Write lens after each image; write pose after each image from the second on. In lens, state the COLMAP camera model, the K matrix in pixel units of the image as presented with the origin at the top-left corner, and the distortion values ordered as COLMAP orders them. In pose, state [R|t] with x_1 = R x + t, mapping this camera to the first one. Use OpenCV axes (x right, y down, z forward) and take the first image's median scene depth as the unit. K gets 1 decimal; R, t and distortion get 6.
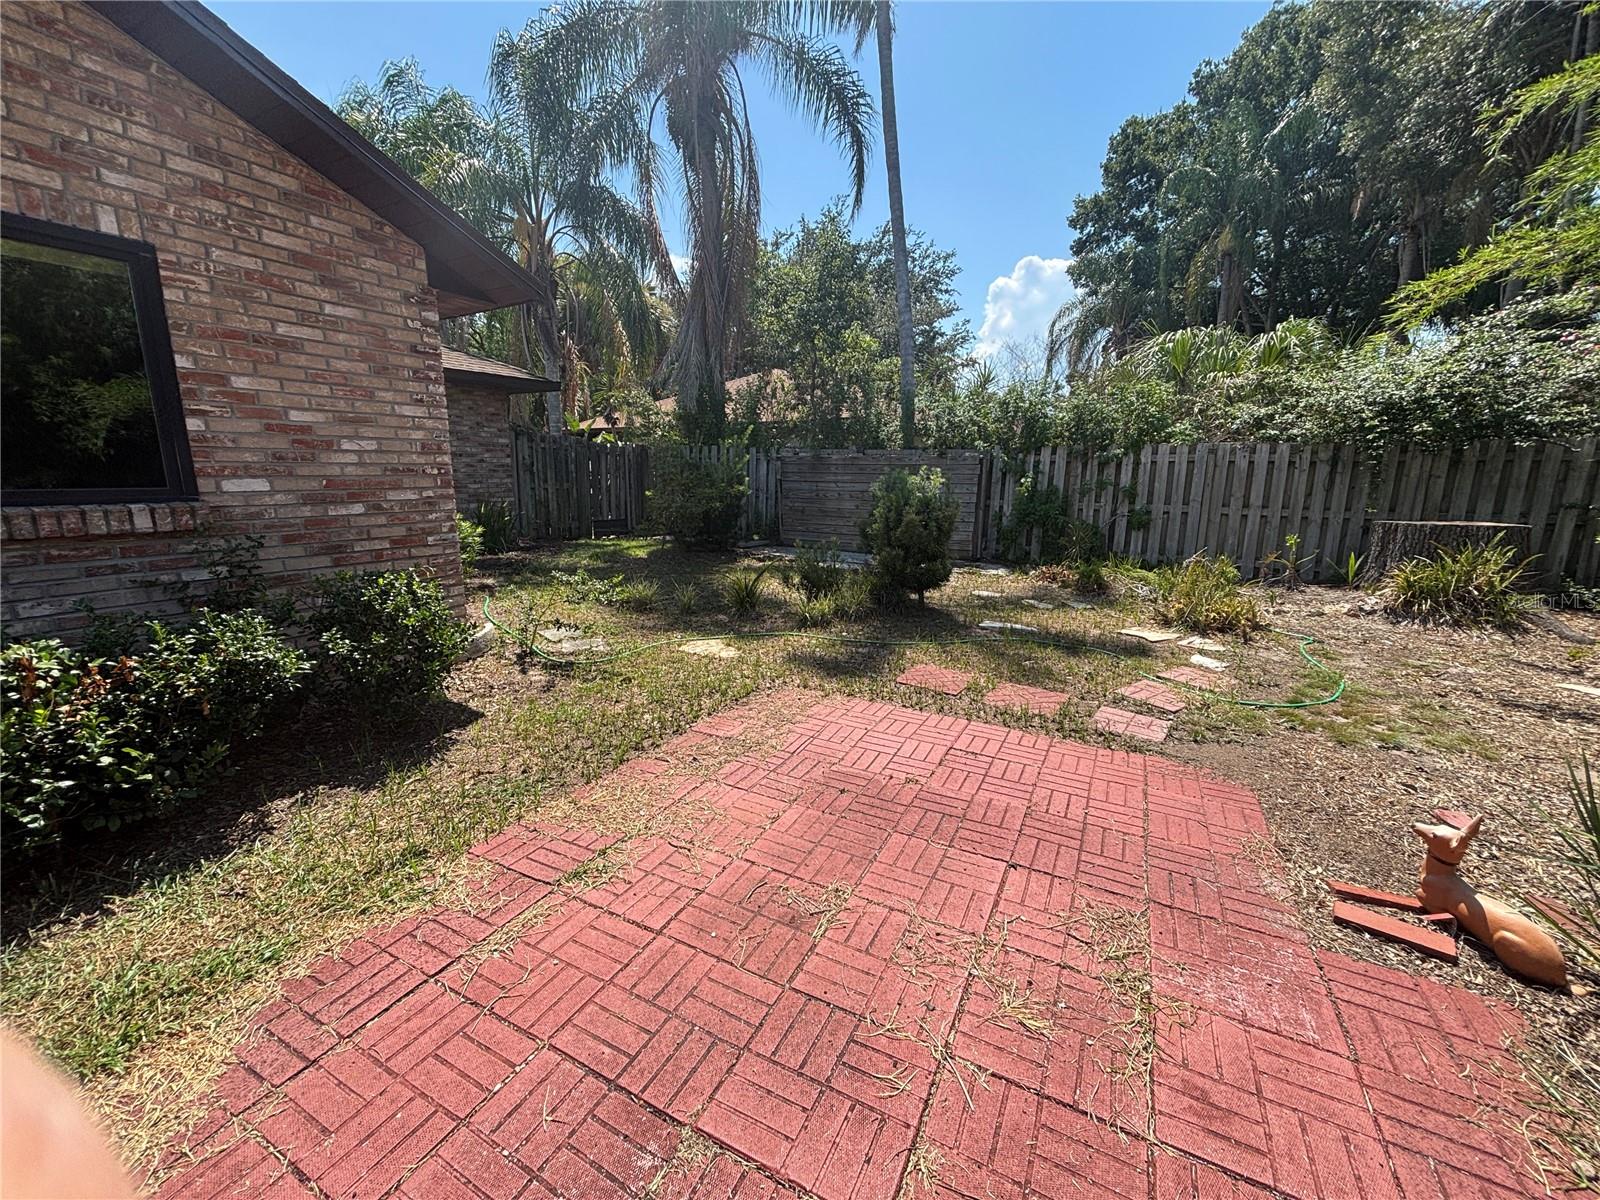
lens RADIAL K [[643.5, 0, 799.0], [0, 643.5, 599.2], [0, 0, 1]] dist [0.001662, 0.000550]
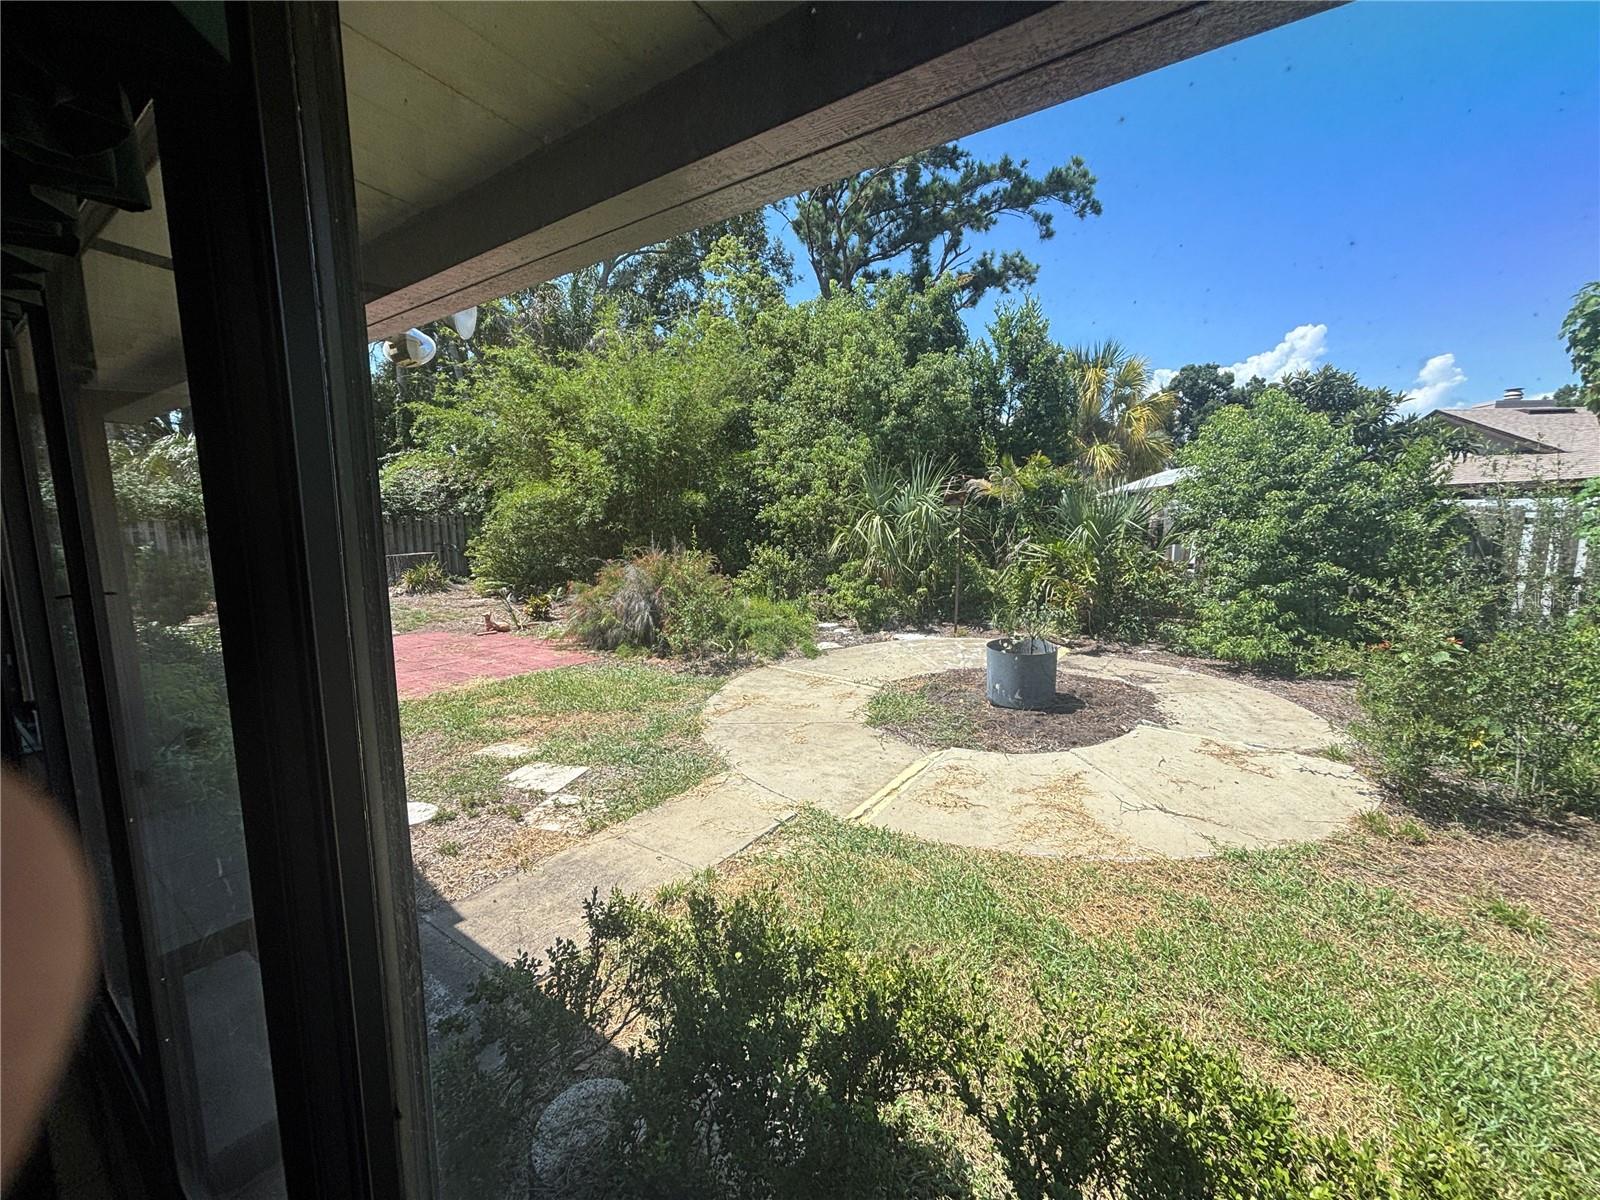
lens RADIAL K [[643.5, 0, 793.1], [0, 643.5, 601.7], [0, 0, 1]] dist [0.001662, 0.000550]
pose [[0.120620, -0.144147, 0.982177, -1.241810], [0.205280, 0.971638, 0.117390, 0.065428], [-0.971242, 0.187462, 0.146789, -0.718024]]
